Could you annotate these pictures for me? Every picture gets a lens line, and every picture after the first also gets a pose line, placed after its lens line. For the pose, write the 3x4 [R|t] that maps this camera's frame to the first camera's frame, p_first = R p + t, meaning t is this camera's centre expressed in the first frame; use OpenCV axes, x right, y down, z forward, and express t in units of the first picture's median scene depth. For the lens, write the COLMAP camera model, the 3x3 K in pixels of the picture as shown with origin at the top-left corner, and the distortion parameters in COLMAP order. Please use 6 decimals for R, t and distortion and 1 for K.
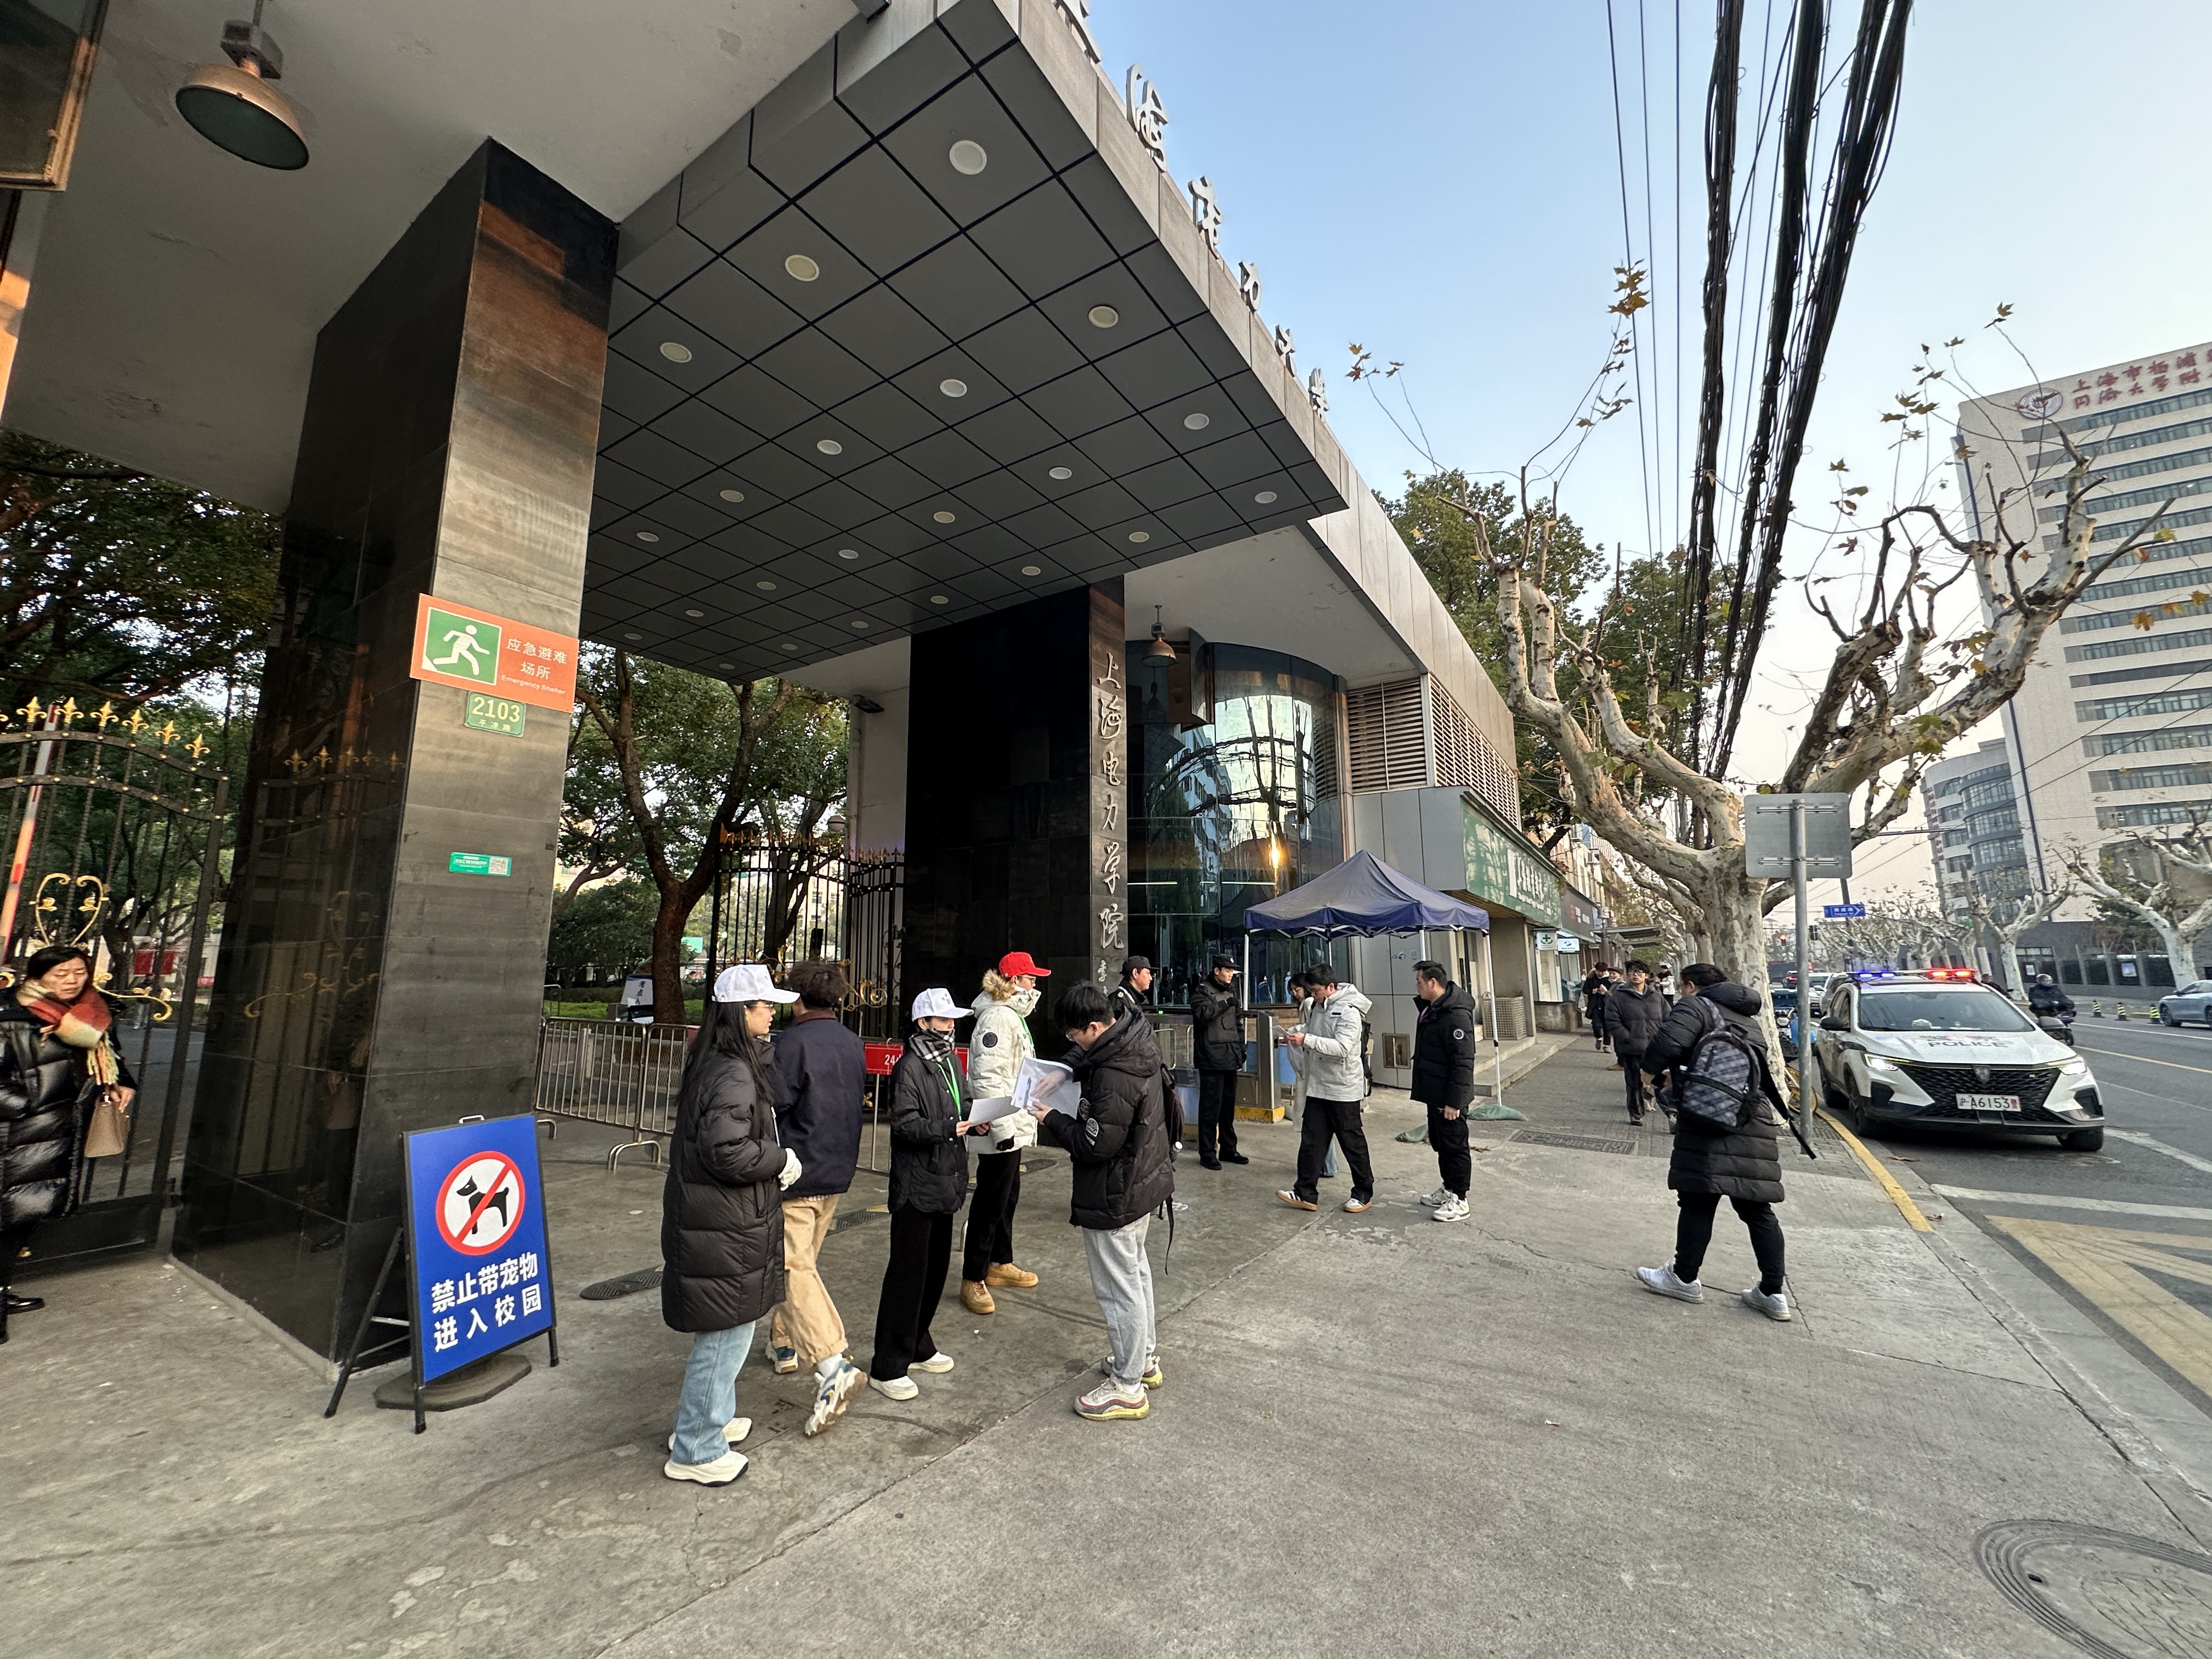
lens RADIAL K [[878.6, 0, 1108.2], [0, 878.6, 828.1], [0, 0, 1]] dist [0.001811, -0.000688]
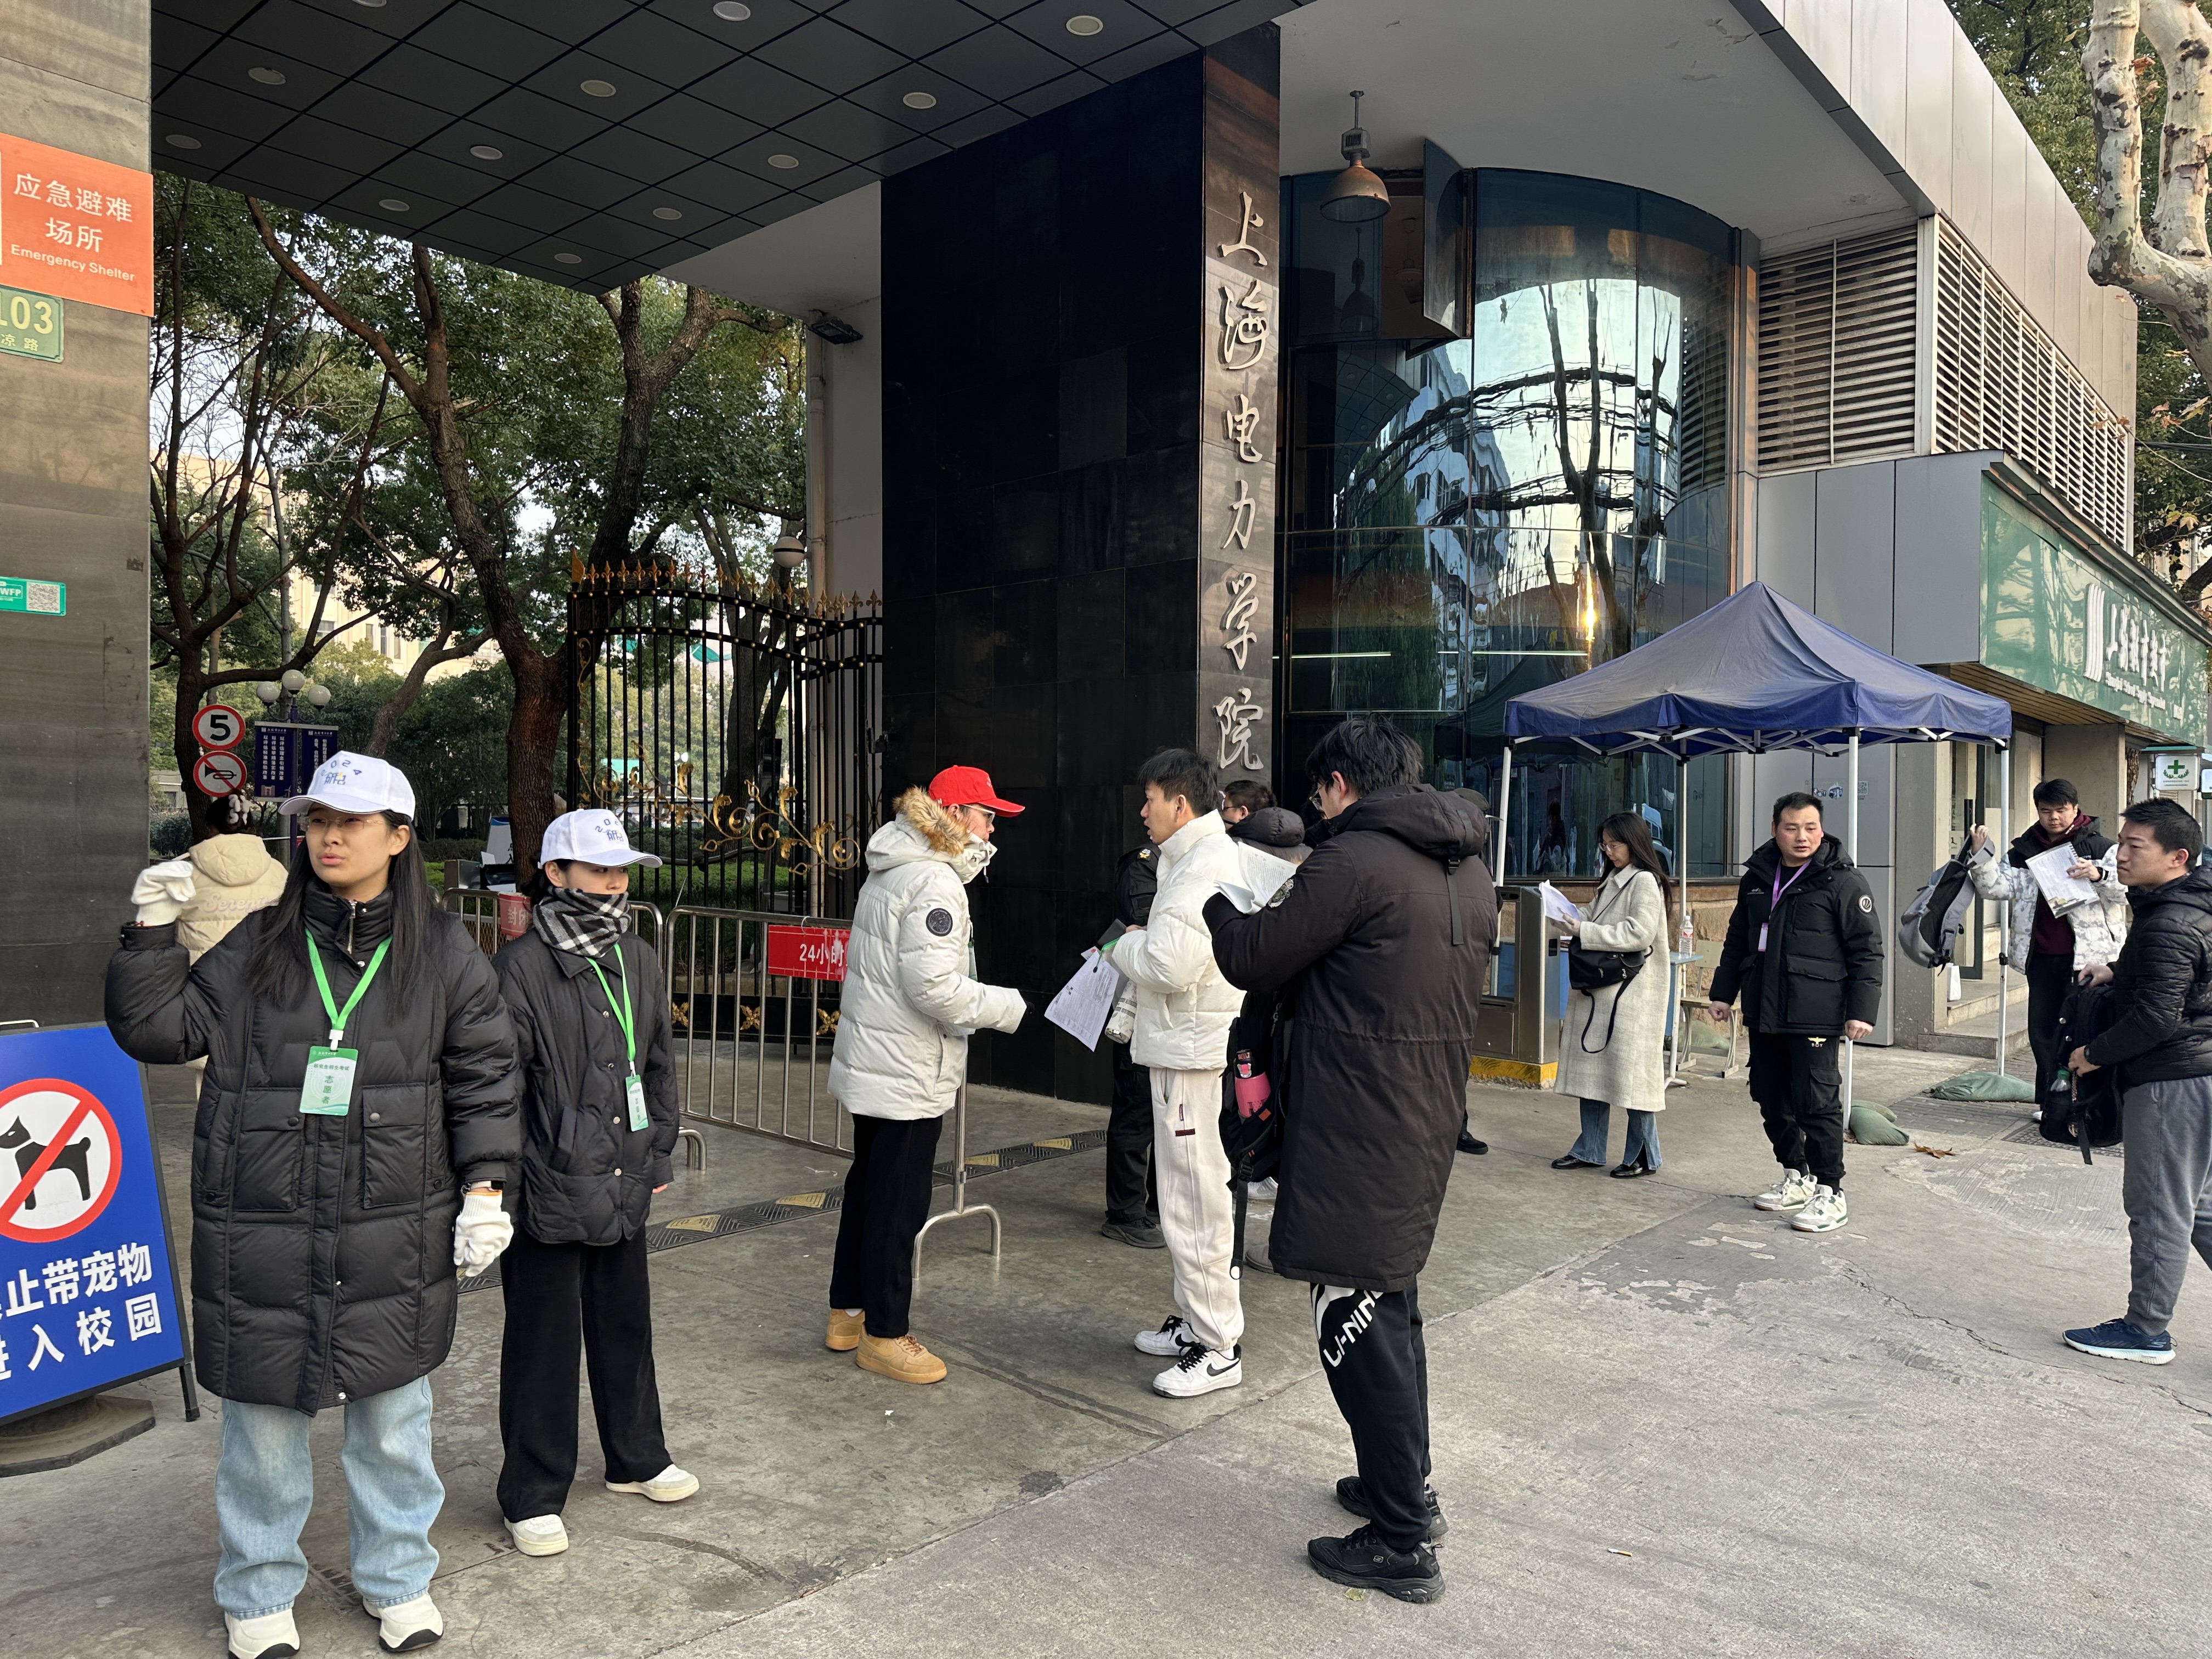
lens RADIAL K [[1554.6, 0, 1105.0], [0, 1554.6, 843.2], [0, 0, 1]] dist [0.031875, -0.032650]
pose [[0.988677, 0.014136, -0.149393, 0.110900], [0.011791, 0.985157, 0.171253, 0.028124], [0.149596, -0.171075, 0.973835, 0.076450]]
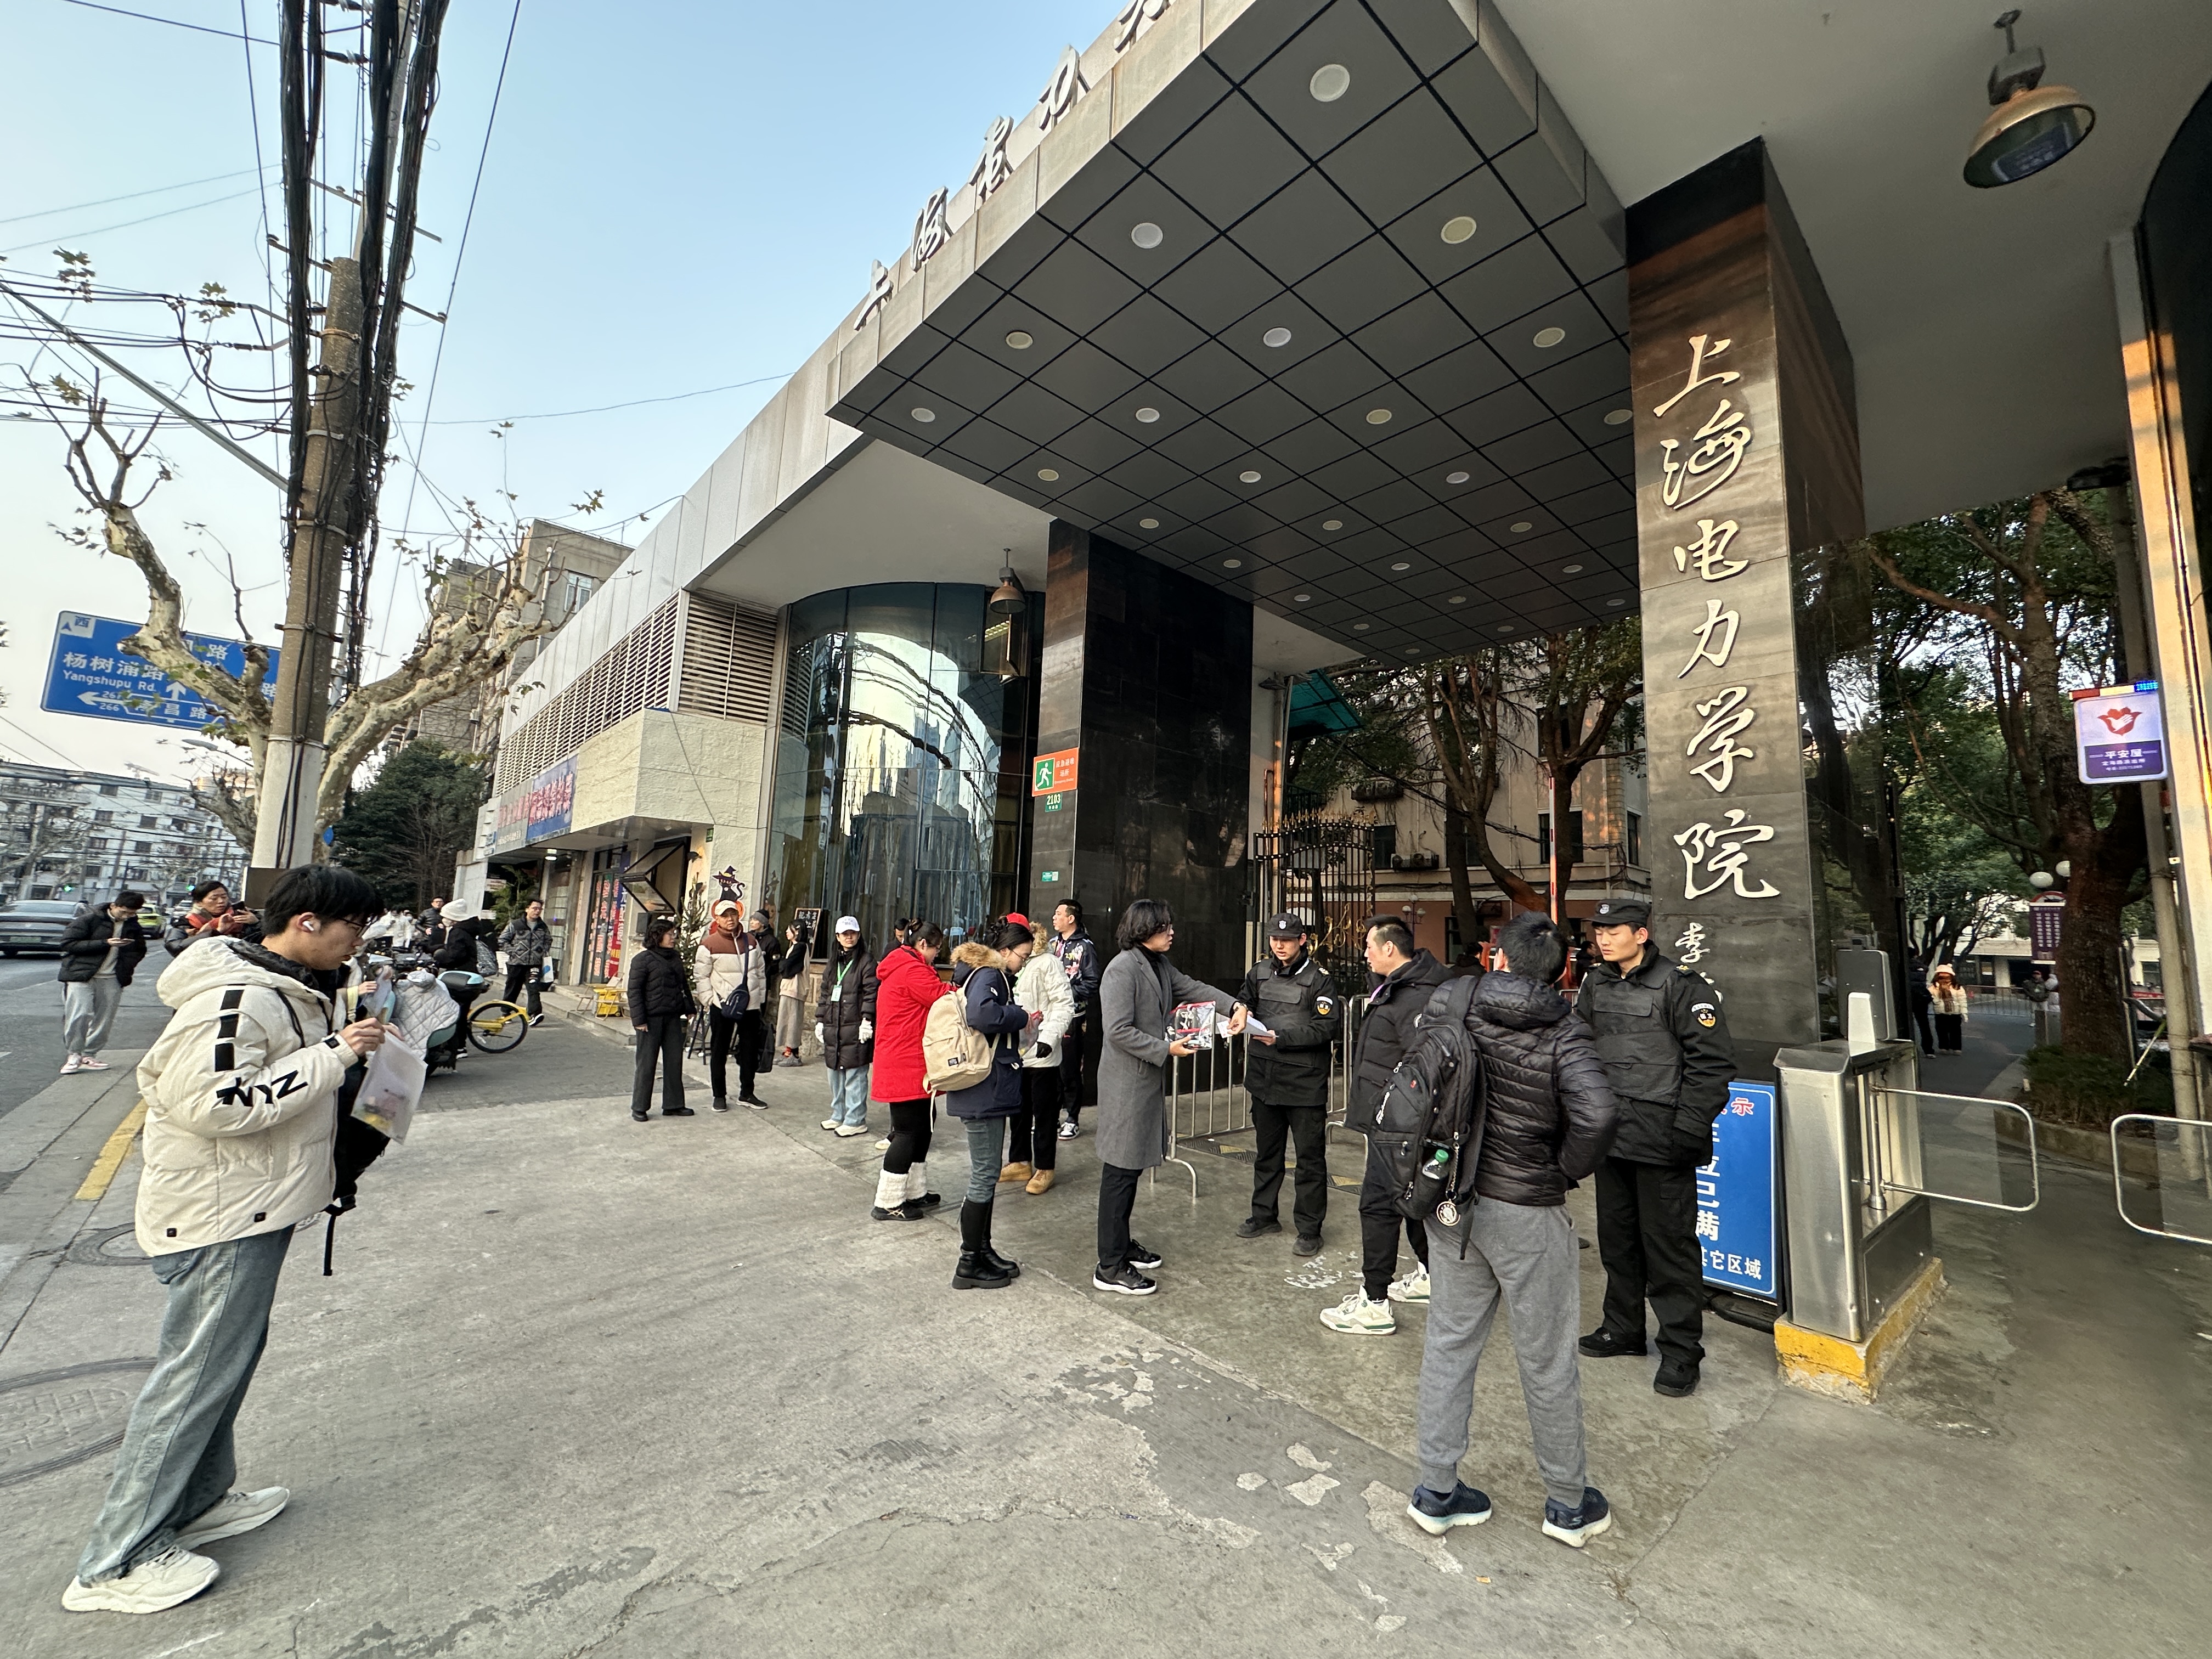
lens RADIAL K [[878.6, 0, 1102.9], [0, 878.6, 818.7], [0, 0, 1]] dist [0.001811, -0.000688]
pose [[-0.271151, -0.142228, -0.951971, 0.991775], [0.119992, 0.976313, -0.180042, 0.237239], [0.955028, -0.163047, -0.247662, 1.332852]]
